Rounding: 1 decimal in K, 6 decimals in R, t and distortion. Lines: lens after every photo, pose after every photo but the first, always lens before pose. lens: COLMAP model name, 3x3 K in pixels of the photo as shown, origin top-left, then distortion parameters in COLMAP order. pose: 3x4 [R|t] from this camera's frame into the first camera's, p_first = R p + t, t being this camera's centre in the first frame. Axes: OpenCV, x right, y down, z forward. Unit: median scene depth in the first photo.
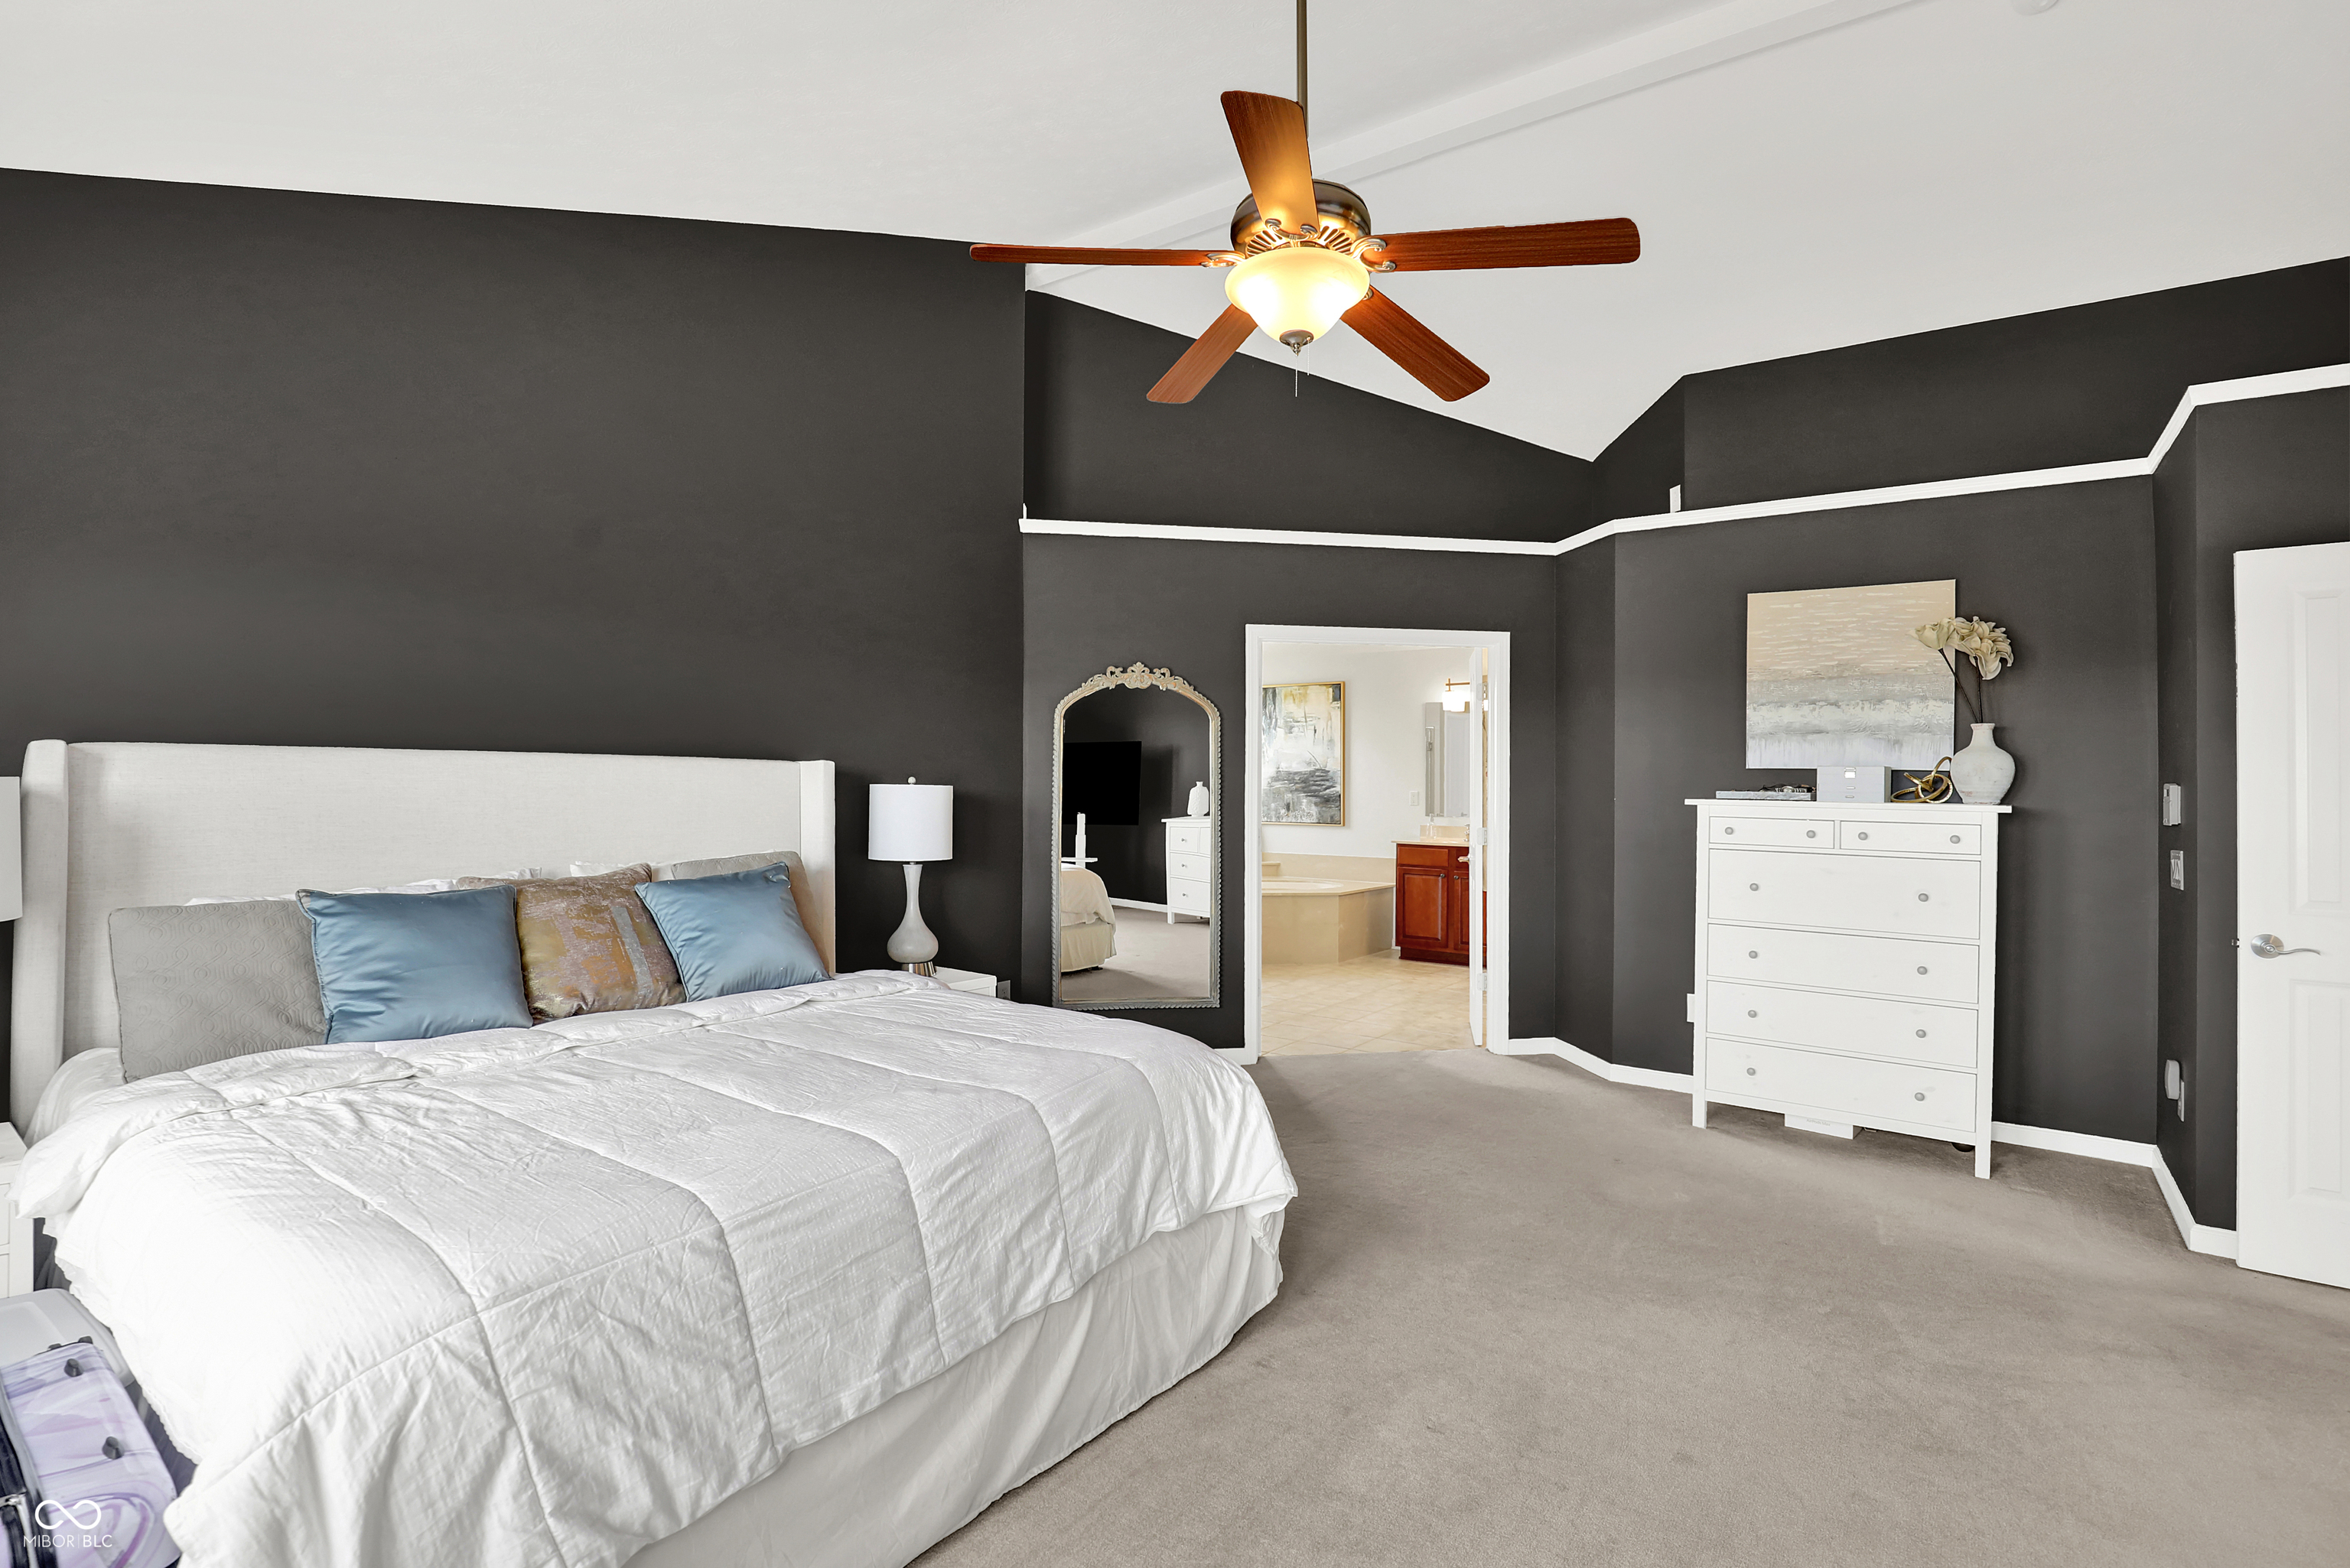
lens RADIAL K [[1092.8, 0, 1183.0], [0, 1092.8, 782.6], [0, 0, 1]] dist [-0.009438, -0.000902]
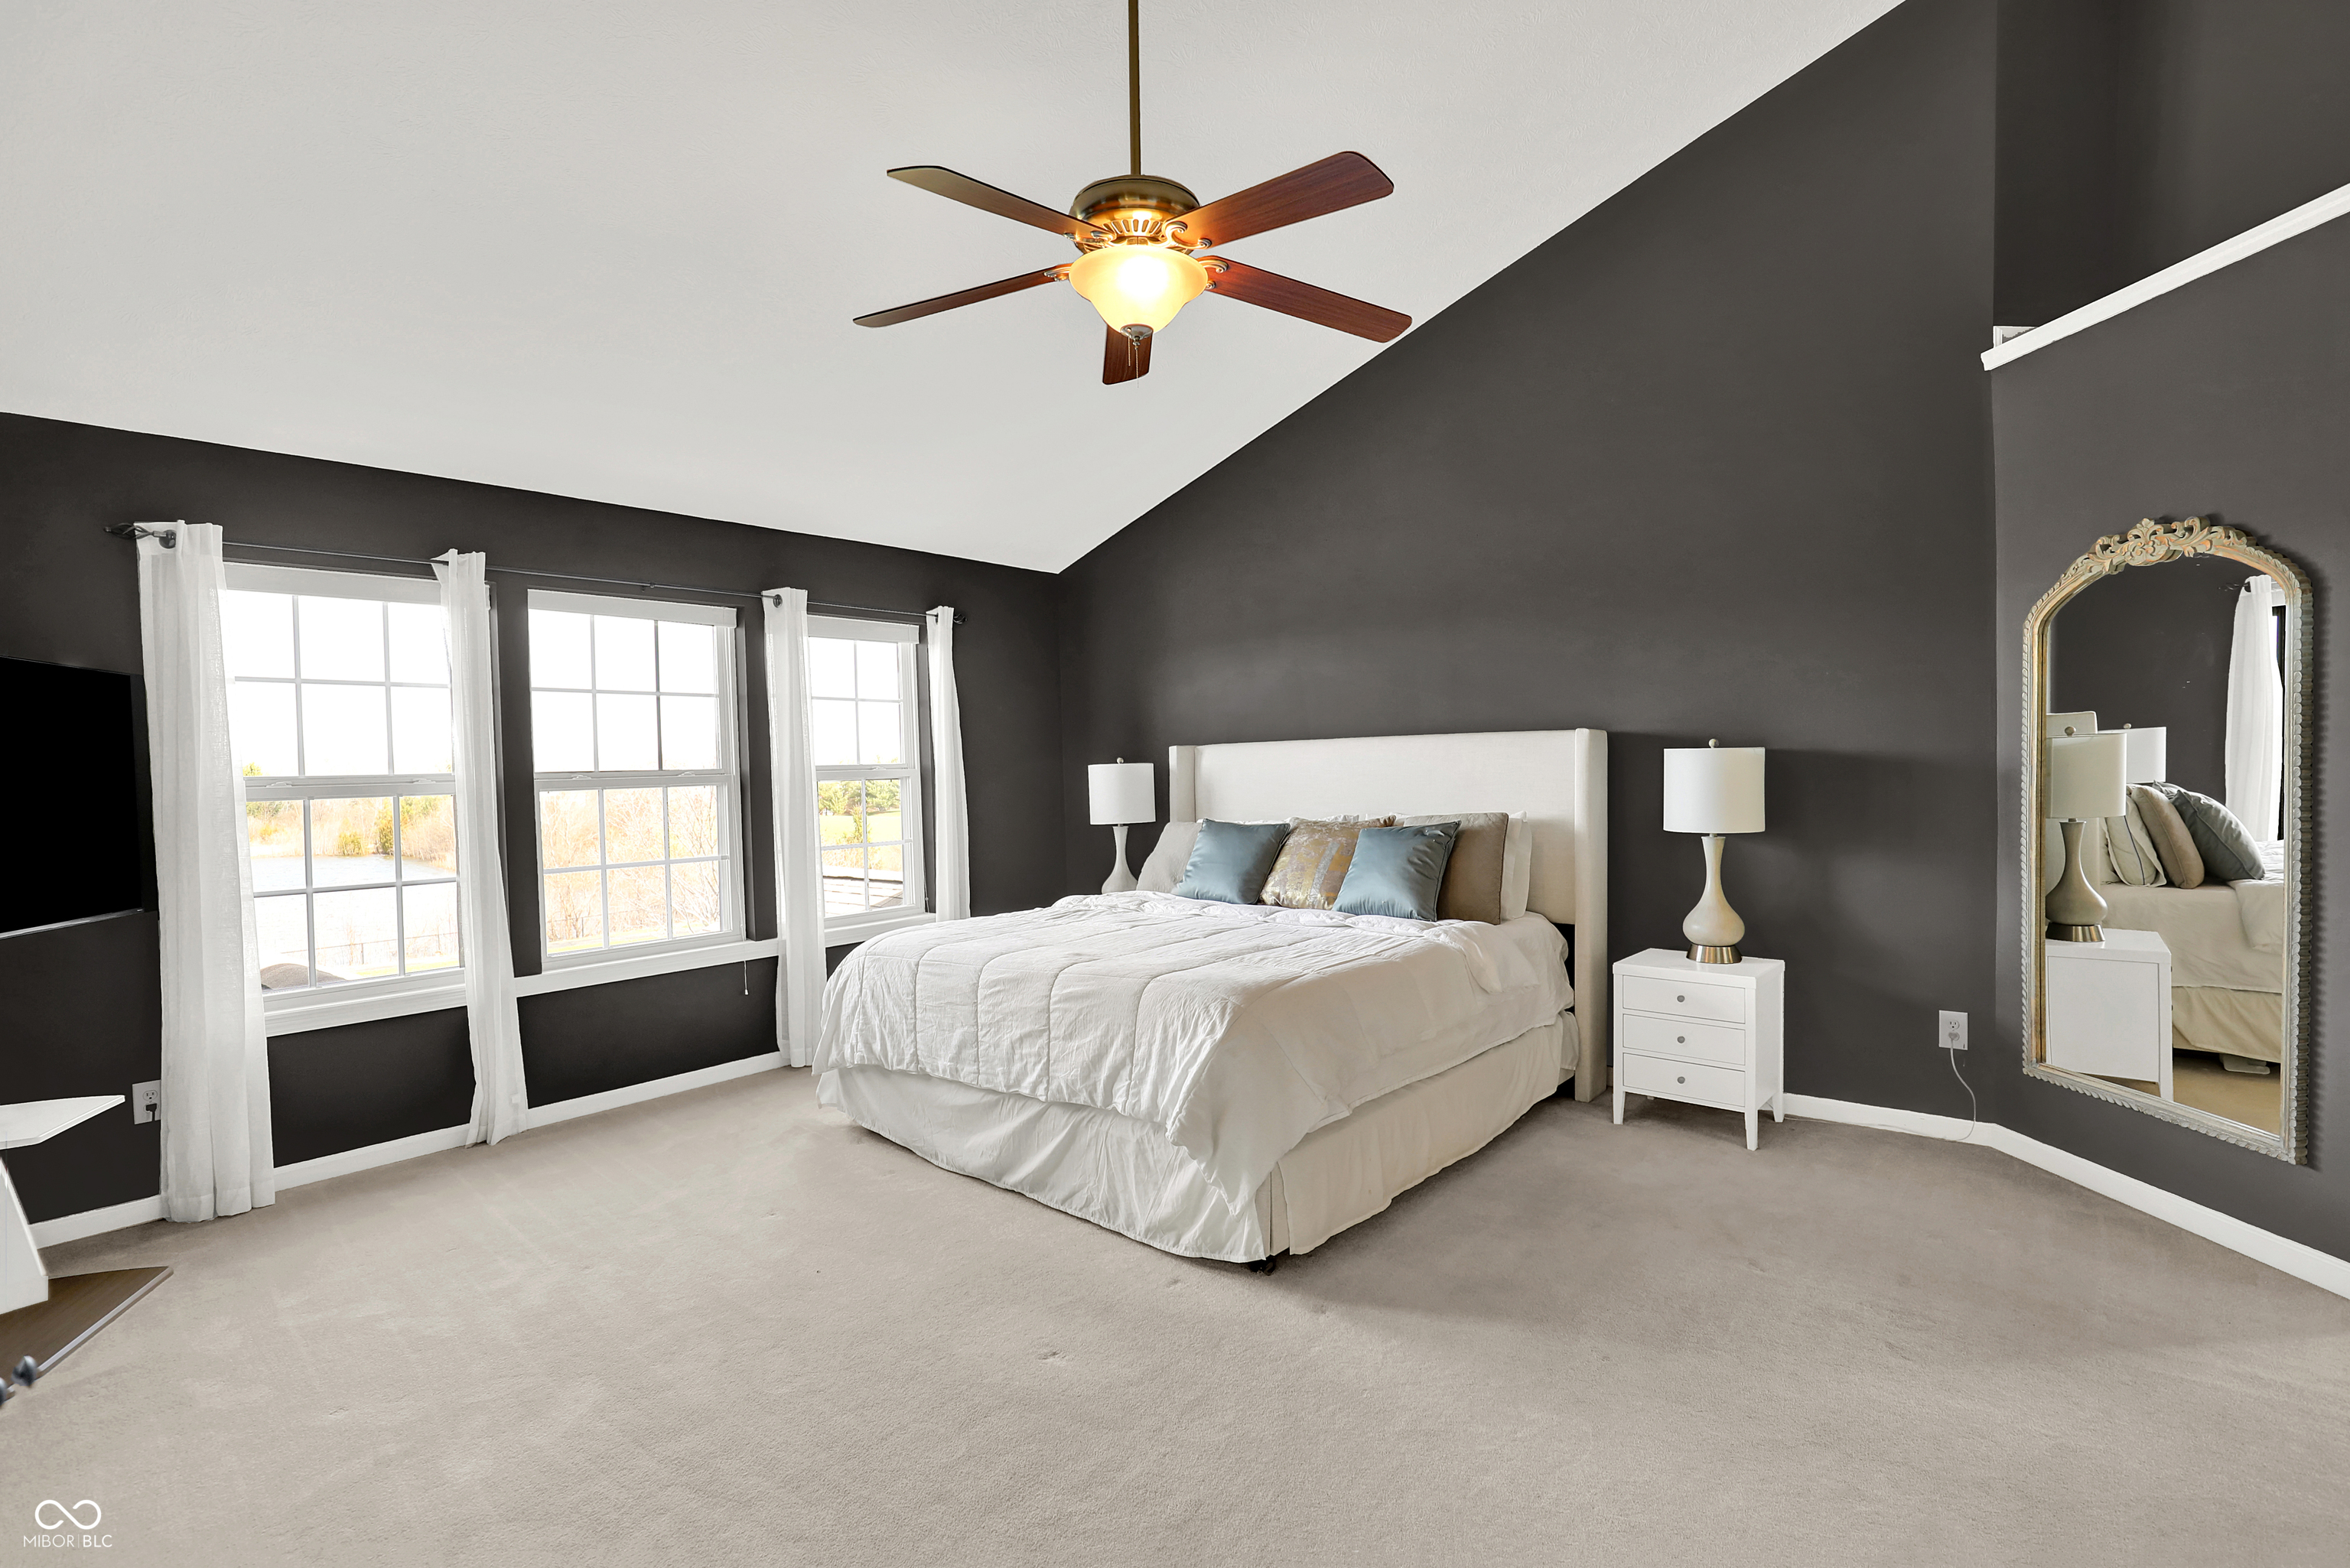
lens RADIAL K [[1092.8, 0, 1184.3], [0, 1092.8, 792.9], [0, 0, 1]] dist [-0.009438, -0.000902]
pose [[-0.066093, 0.019559, -0.997622, 1.295454], [0.029961, 0.999396, 0.017608, 0.019974], [0.997364, -0.028726, -0.066639, 1.217279]]
